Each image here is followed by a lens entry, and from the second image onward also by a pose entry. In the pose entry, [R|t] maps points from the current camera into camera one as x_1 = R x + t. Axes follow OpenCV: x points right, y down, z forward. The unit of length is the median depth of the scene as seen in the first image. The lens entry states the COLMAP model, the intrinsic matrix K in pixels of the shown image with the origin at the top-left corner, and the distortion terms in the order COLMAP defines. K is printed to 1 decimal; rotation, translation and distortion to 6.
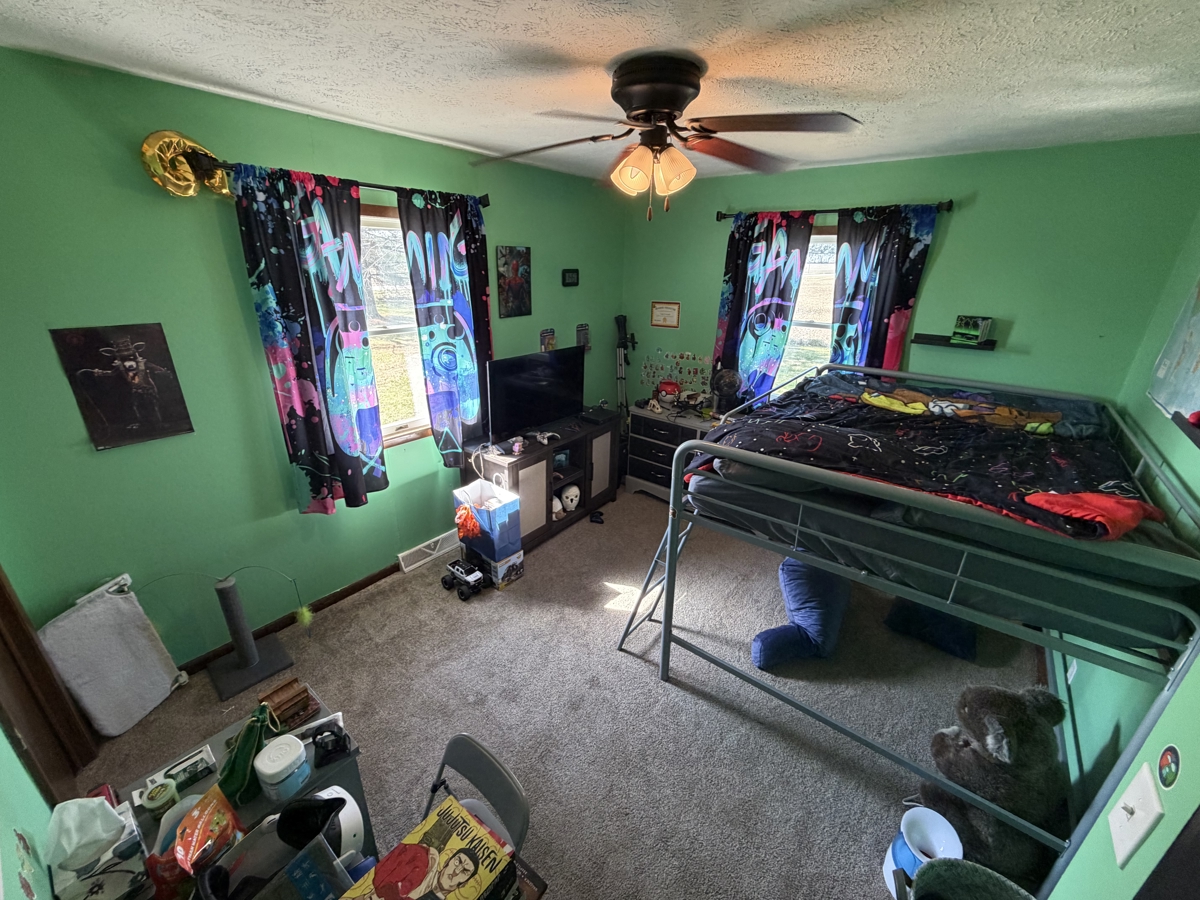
lens RADIAL K [[479.4, 0, 596.5], [0, 479.4, 449.2], [0, 0, 1]] dist [-0.000480, -0.000011]
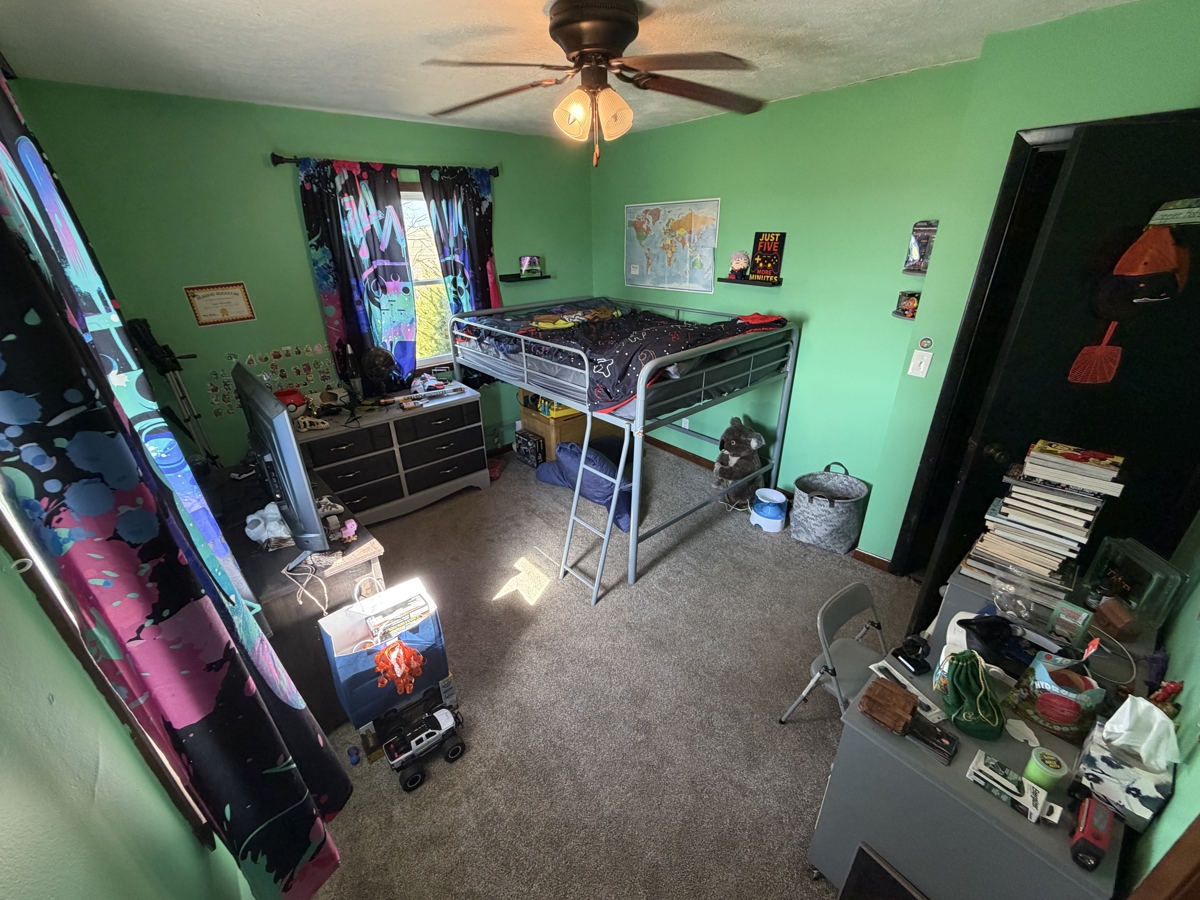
lens RADIAL K [[479.4, 0, 596.5], [0, 479.4, 449.2], [0, 0, 1]] dist [-0.000480, -0.000011]
pose [[0.187667, -0.432026, 0.882119, -0.560324], [0.381298, 0.859689, 0.339921, -0.168142], [-0.905203, 0.272559, 0.326066, 0.450507]]
